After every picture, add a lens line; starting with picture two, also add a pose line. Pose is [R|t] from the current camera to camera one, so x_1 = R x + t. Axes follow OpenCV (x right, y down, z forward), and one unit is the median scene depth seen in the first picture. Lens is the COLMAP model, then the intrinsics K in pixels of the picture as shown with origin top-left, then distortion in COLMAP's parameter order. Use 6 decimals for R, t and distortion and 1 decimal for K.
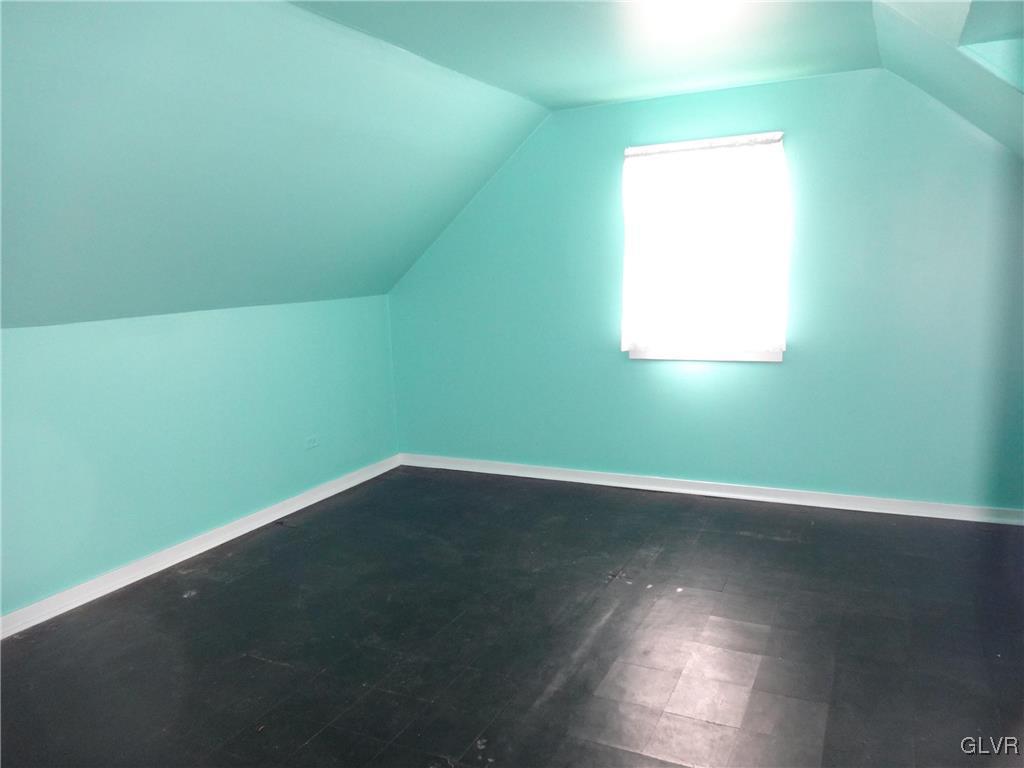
lens RADIAL K [[751.7, 0, 512.0], [0, 751.7, 384.0], [0, 0, 1]] dist [-0.001991, -0.007511]
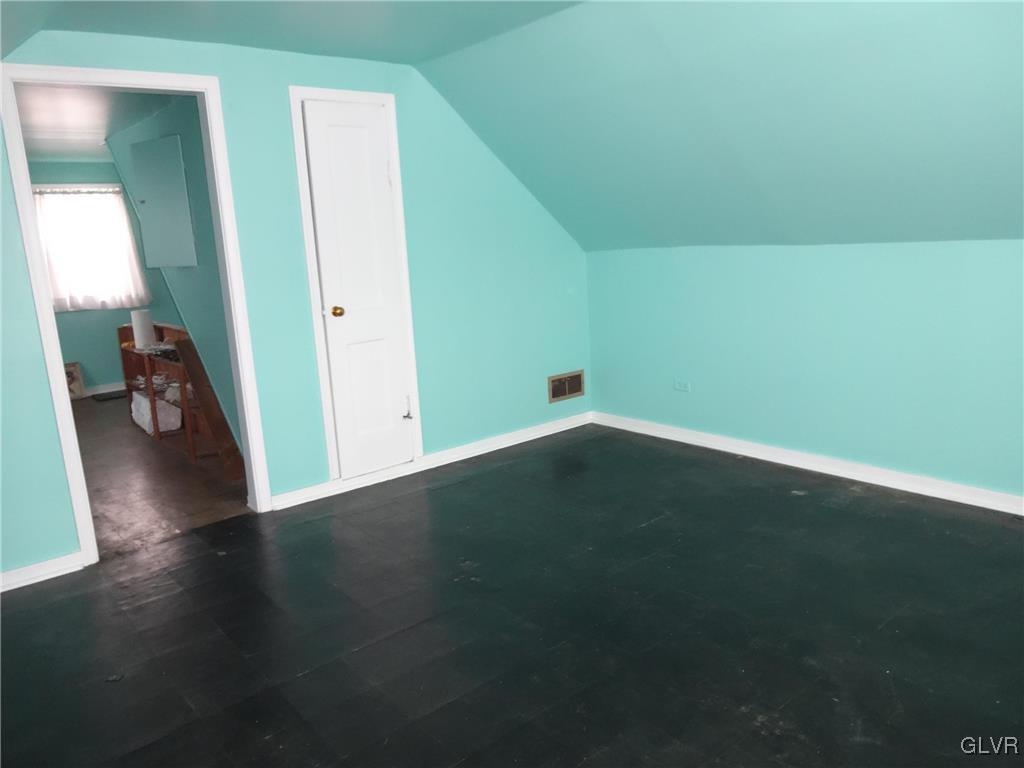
lens RADIAL K [[751.7, 0, 512.0], [0, 751.7, 384.0], [0, 0, 1]] dist [-0.001991, -0.007511]
pose [[-0.391571, 0.228956, -0.891208, 0.685041], [-0.082465, 0.955919, 0.281813, -0.150439], [0.916445, 0.183843, -0.355429, 0.977816]]
